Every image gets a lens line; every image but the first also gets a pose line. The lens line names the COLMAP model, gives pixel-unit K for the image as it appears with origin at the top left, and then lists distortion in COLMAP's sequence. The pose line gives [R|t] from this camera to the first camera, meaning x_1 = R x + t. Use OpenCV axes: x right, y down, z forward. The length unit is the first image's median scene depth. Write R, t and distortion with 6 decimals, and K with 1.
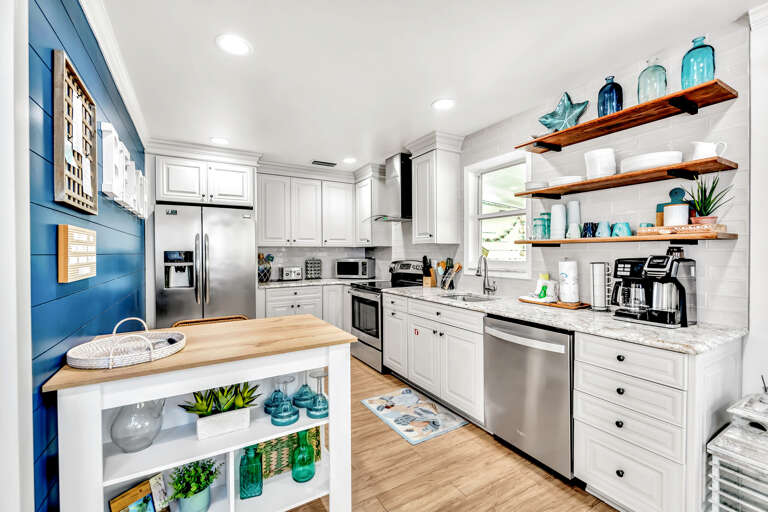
lens RADIAL K [[323.1, 0, 384.0], [0, 323.1, 256.0], [0, 0, 1]] dist [-0.012701, -0.000173]
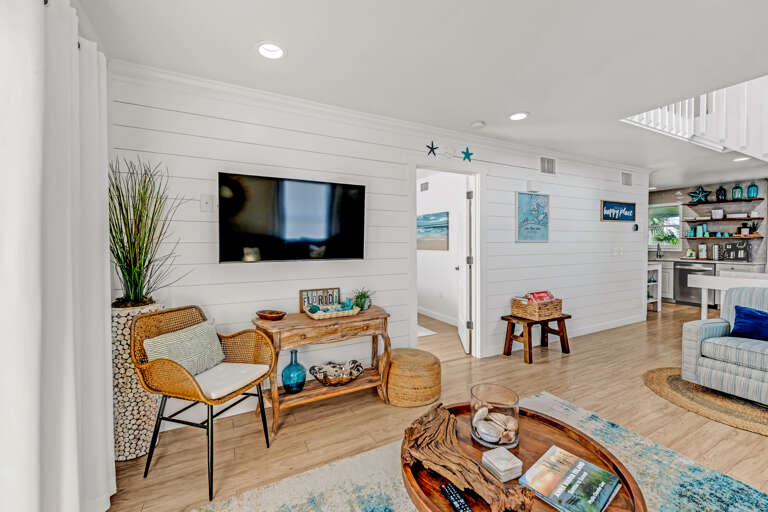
lens RADIAL K [[311.6, 0, 383.3], [0, 311.6, 246.8], [0, 0, 1]] dist [-0.000075, -0.000040]
pose [[0.998843, 0.002612, -0.048020, -1.435961], [-0.002278, 0.999973, 0.007023, 0.015075], [0.048037, -0.006906, 0.998822, -1.296839]]
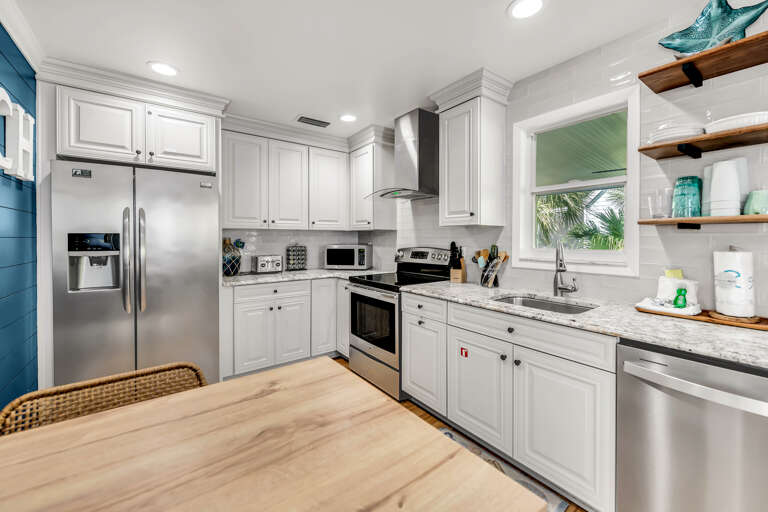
lens RADIAL K [[309.3, 0, 386.3], [0, 309.3, 240.3], [0, 0, 1]] dist [0.000009, -0.000110]
pose [[0.993661, 0.004037, 0.112348, -0.115727], [-0.003616, 0.999986, -0.003950, -0.000719], [-0.112362, 0.003518, 0.993661, 0.298724]]
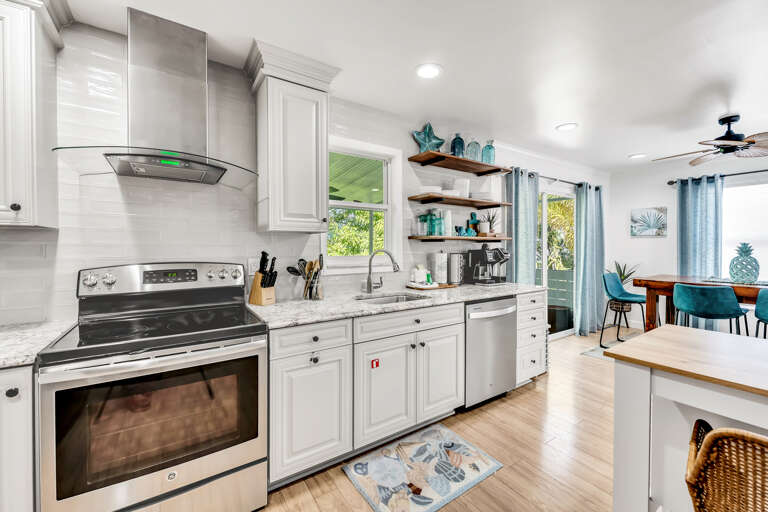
lens RADIAL K [[311.6, 0, 383.3], [0, 311.6, 246.8], [0, 0, 1]] dist [-0.000075, -0.000040]
pose [[-0.052167, 0.001043, 0.998638, -0.456514], [0.011242, 0.999937, -0.000457, -0.007046], [-0.998575, 0.011203, -0.052175, 0.839288]]
